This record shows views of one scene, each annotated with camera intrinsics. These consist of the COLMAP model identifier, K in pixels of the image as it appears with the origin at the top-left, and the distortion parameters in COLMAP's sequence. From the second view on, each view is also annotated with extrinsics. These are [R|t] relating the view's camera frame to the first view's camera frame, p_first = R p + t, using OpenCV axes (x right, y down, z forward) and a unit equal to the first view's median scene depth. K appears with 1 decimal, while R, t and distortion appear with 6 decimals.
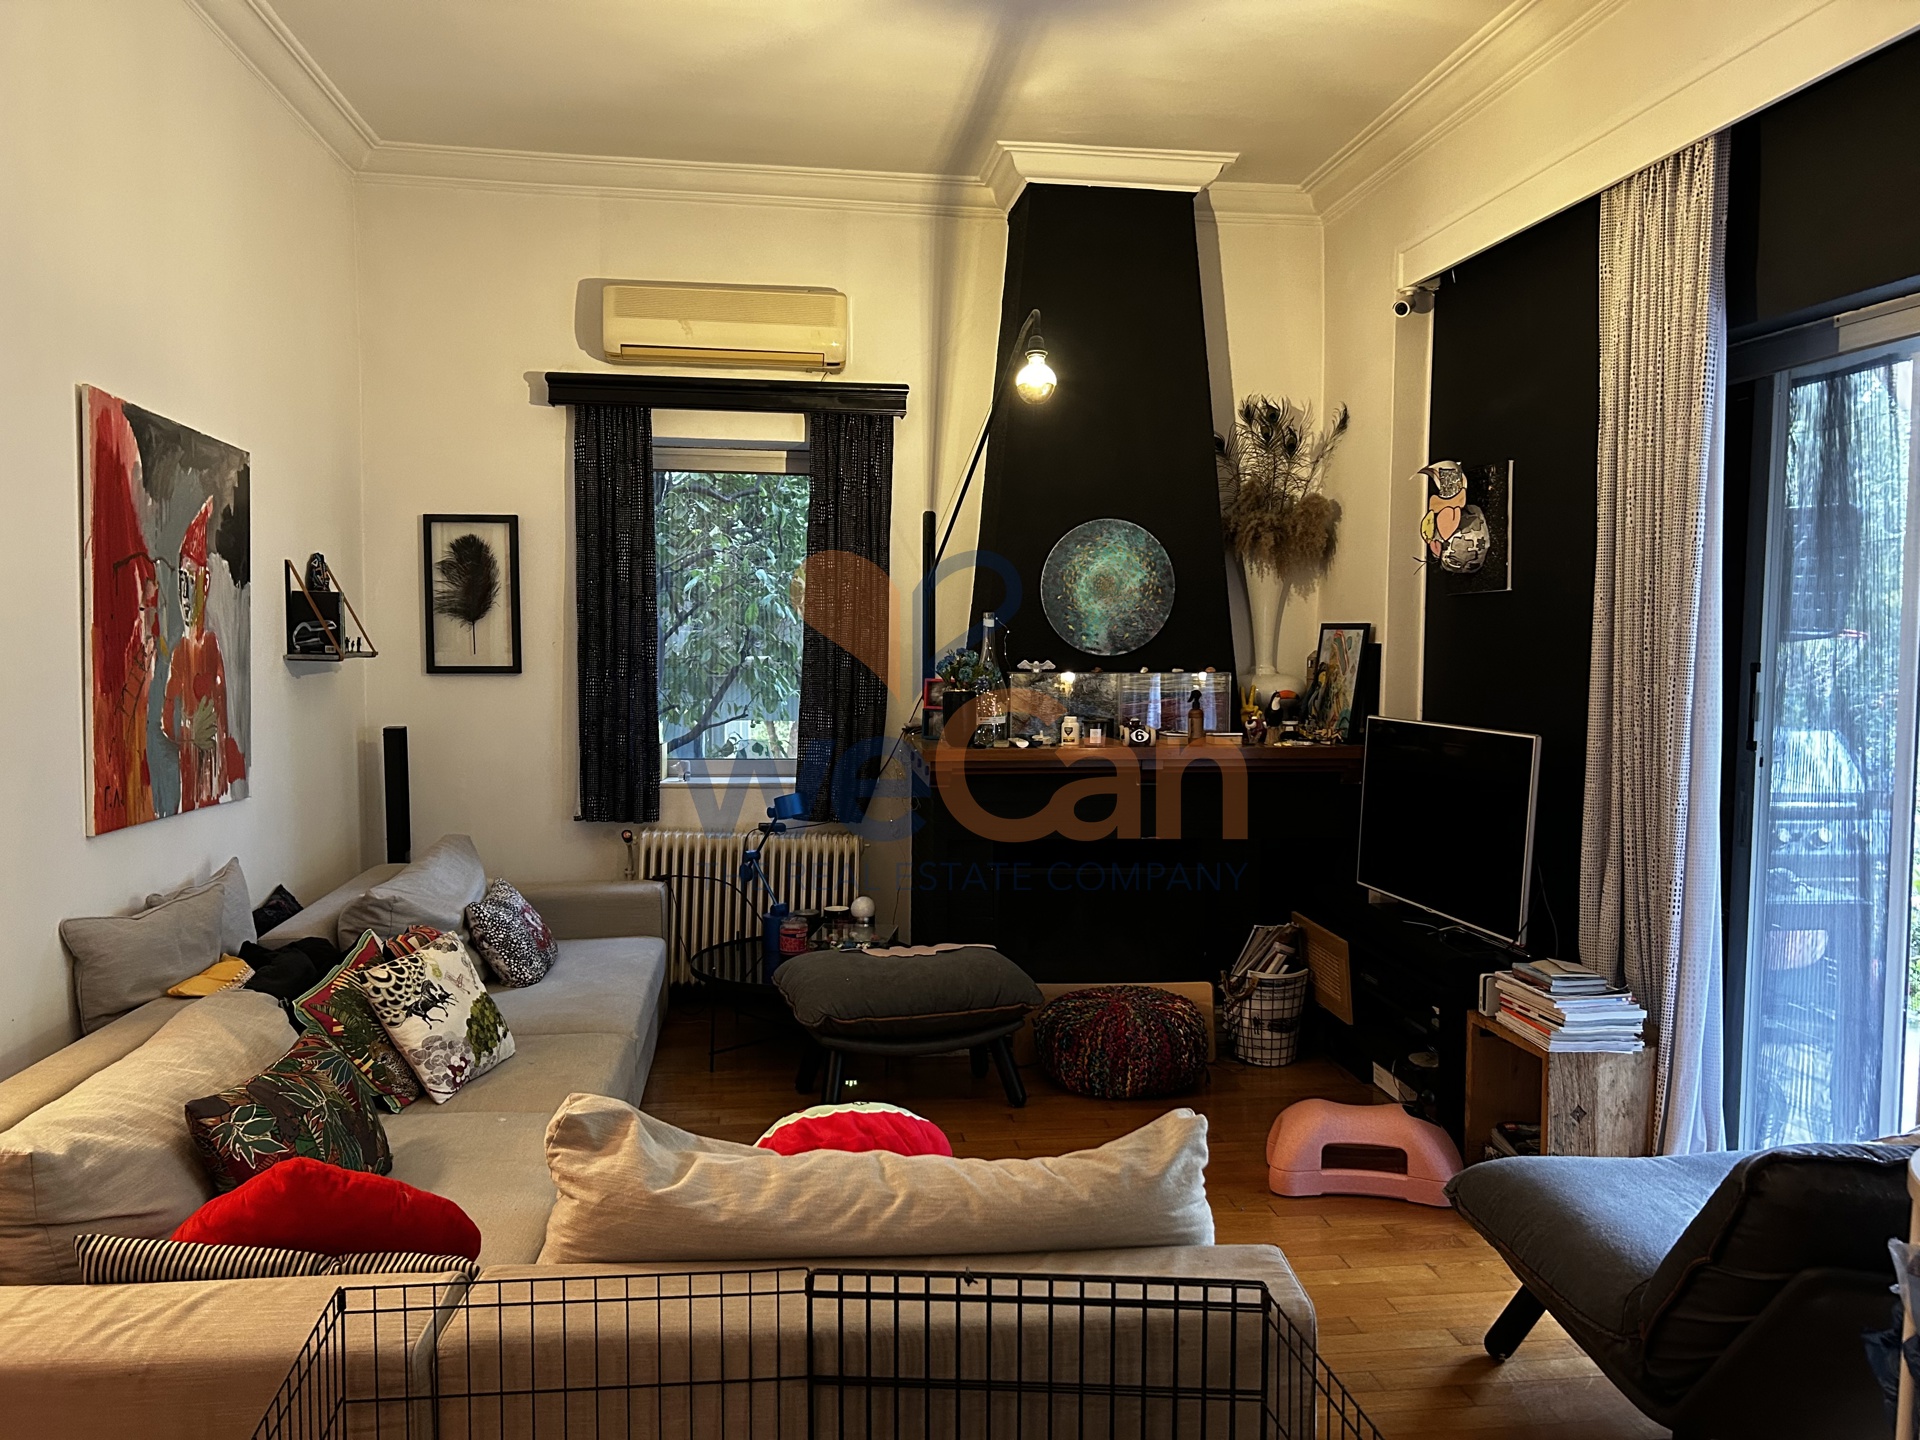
lens RADIAL K [[1444.4, 0, 955.8], [0, 1444.4, 732.9], [0, 0, 1]] dist [0.055586, -0.067683]
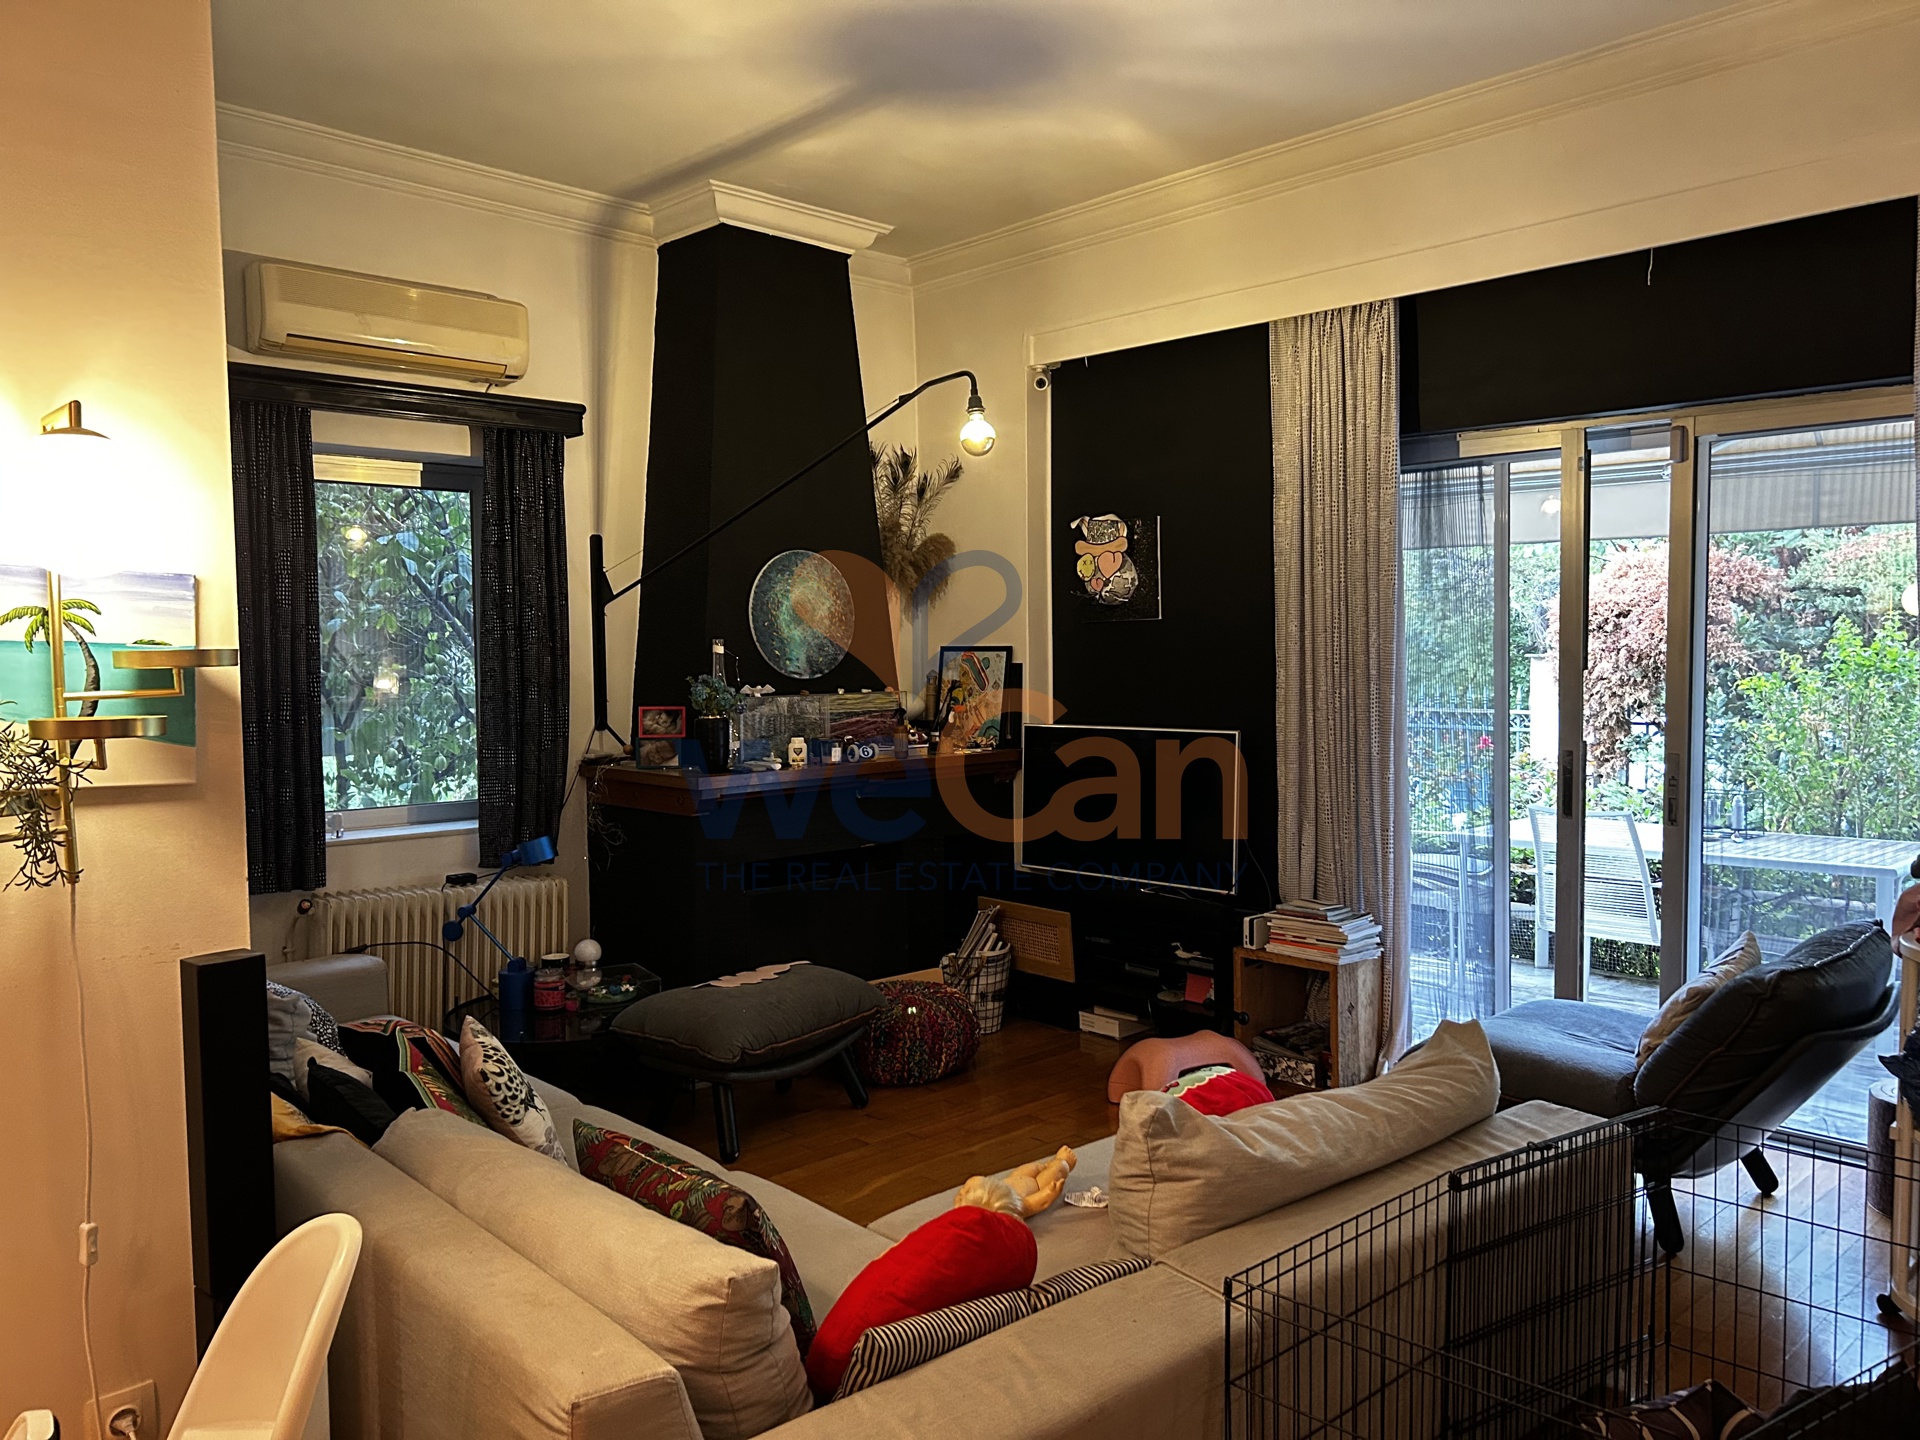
lens RADIAL K [[1444.4, 0, 952.8], [0, 1444.4, 728.6], [0, 0, 1]] dist [0.055586, -0.067683]
pose [[0.805869, -0.049069, 0.590057, -0.473953], [0.056926, 0.998364, 0.005277, -0.018295], [-0.589351, 0.029337, 0.807345, 0.089384]]
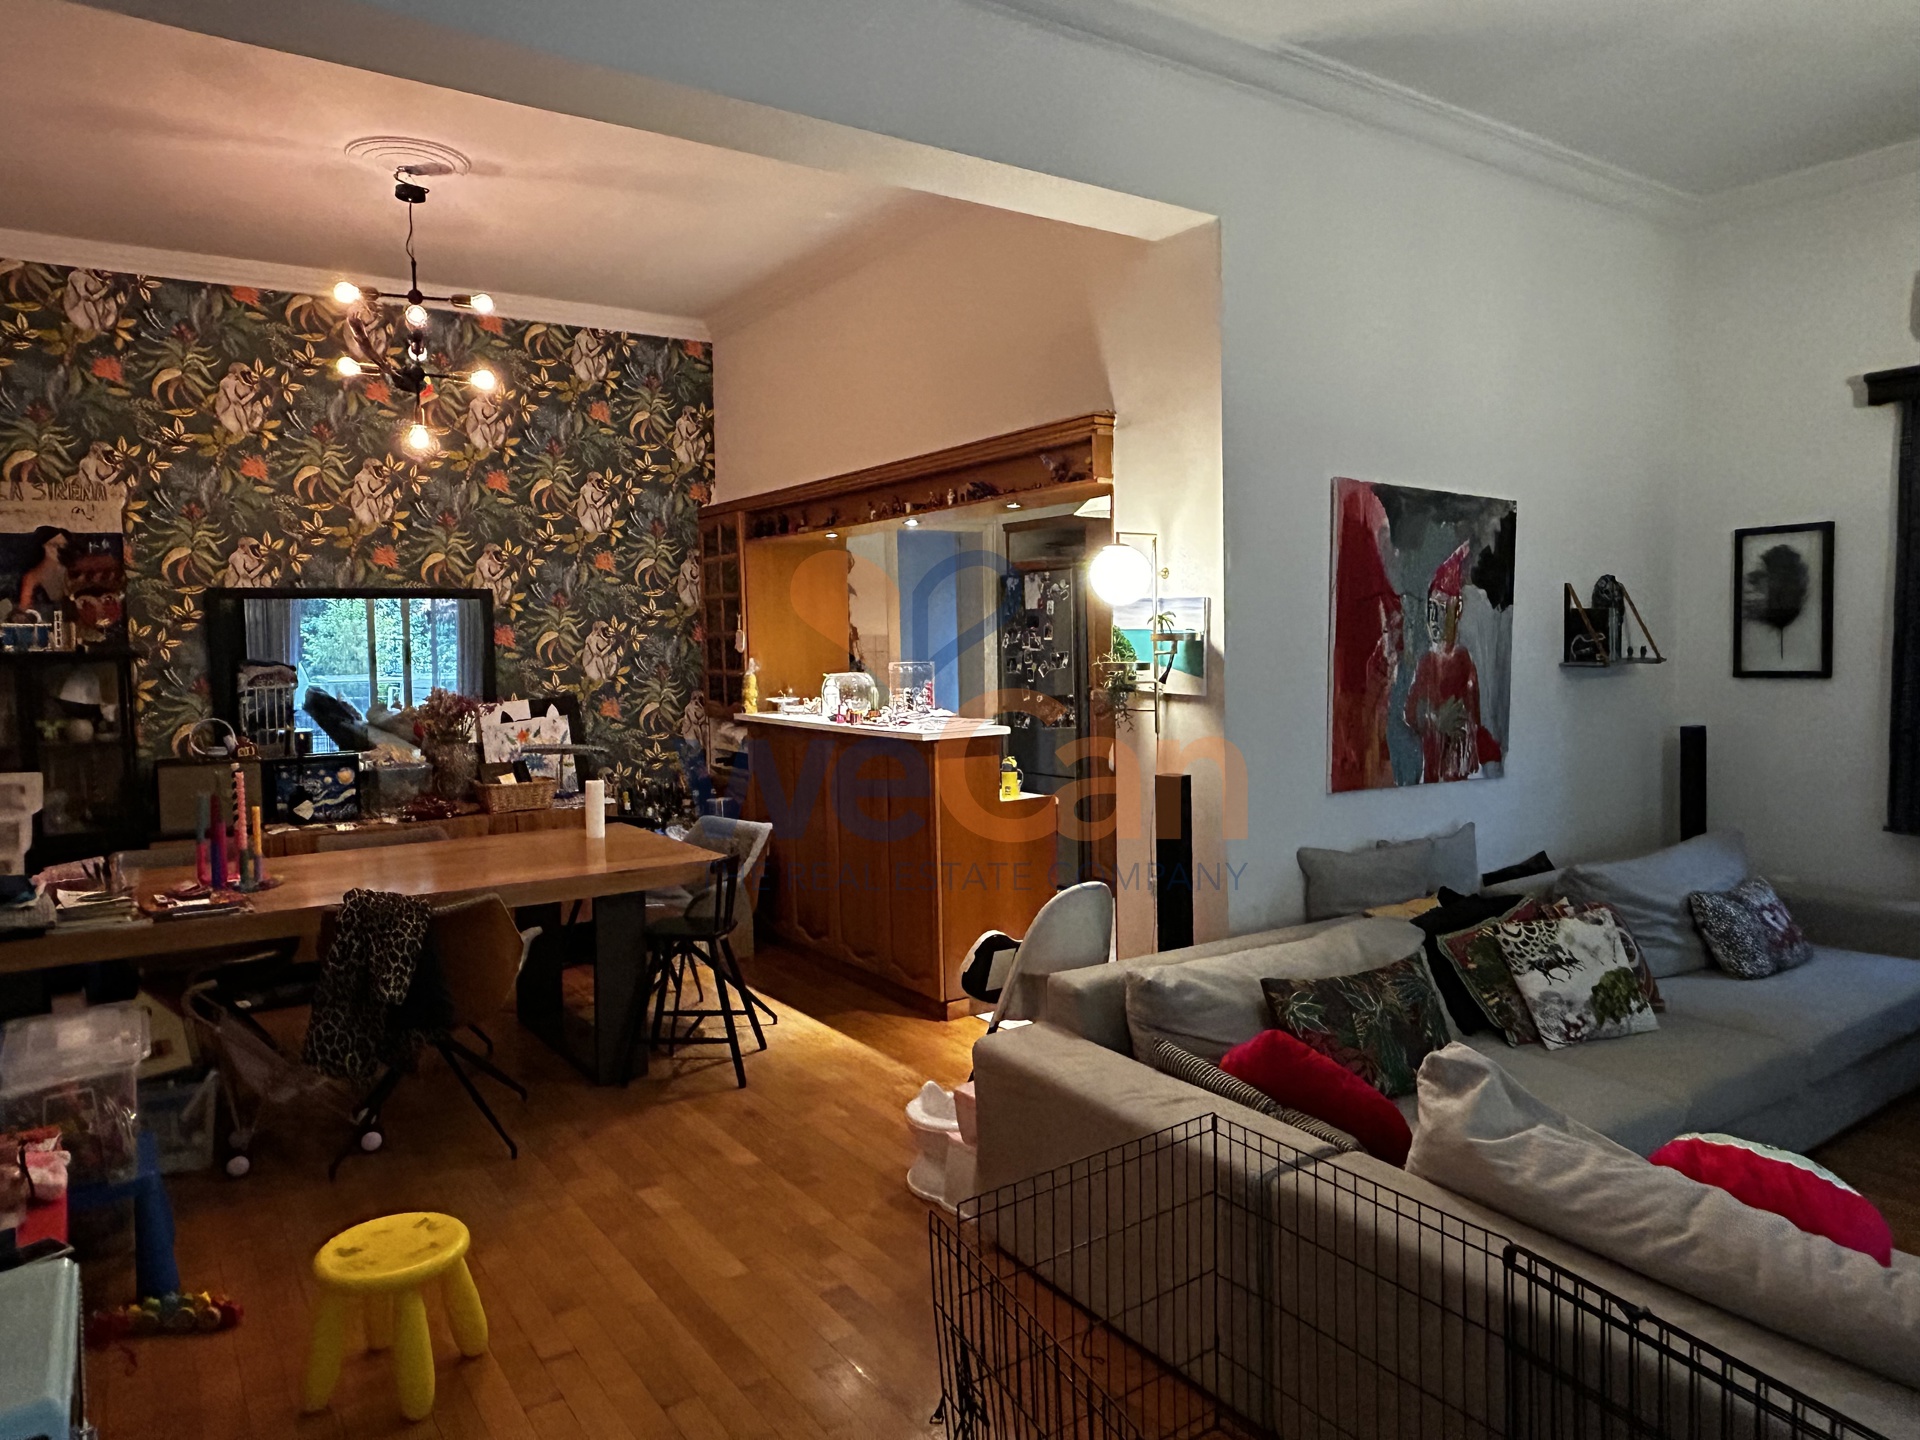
lens RADIAL K [[1232.0, 0, 945.0], [0, 1232.0, 710.1], [0, 0, 1]] dist [0.007073, -0.016944]
pose [[0.453822, 0.034177, -0.890437, 0.205906], [-0.039655, 0.999049, 0.018135, -0.011358], [0.890210, 0.027081, 0.454745, 0.076776]]
